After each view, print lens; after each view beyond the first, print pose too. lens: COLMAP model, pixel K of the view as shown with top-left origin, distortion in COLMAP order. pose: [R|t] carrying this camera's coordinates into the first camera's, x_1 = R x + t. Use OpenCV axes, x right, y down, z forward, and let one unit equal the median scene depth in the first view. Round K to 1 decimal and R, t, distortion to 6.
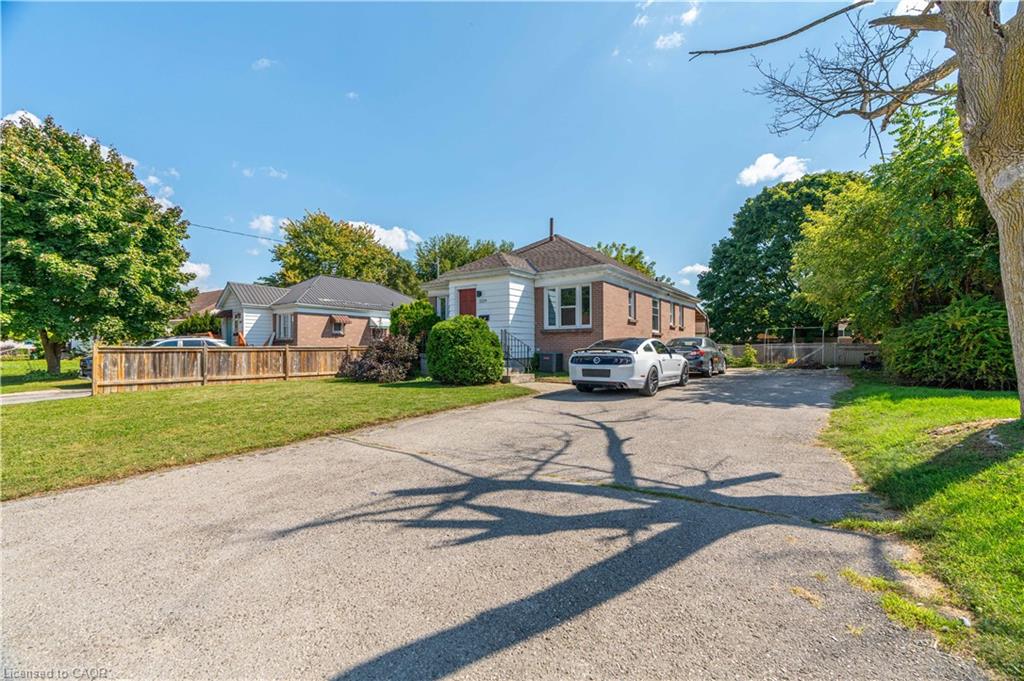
lens RADIAL K [[457.1, 0, 505.8], [0, 457.1, 340.7], [0, 0, 1]] dist [-0.008072, 0.001130]
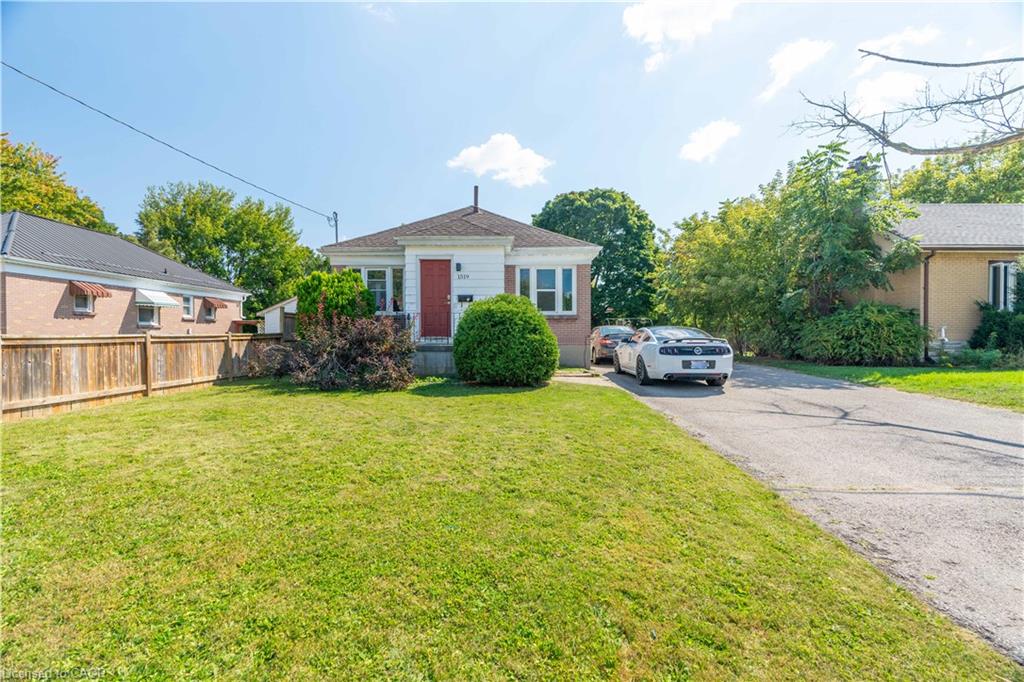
lens RADIAL K [[457.1, 0, 505.8], [0, 457.1, 341.2], [0, 0, 1]] dist [-0.008072, 0.001130]
pose [[0.823108, -0.007778, 0.567832, -0.436373], [-0.009850, 0.999560, 0.027970, 0.001093], [-0.567800, -0.028615, 0.822669, 0.310070]]
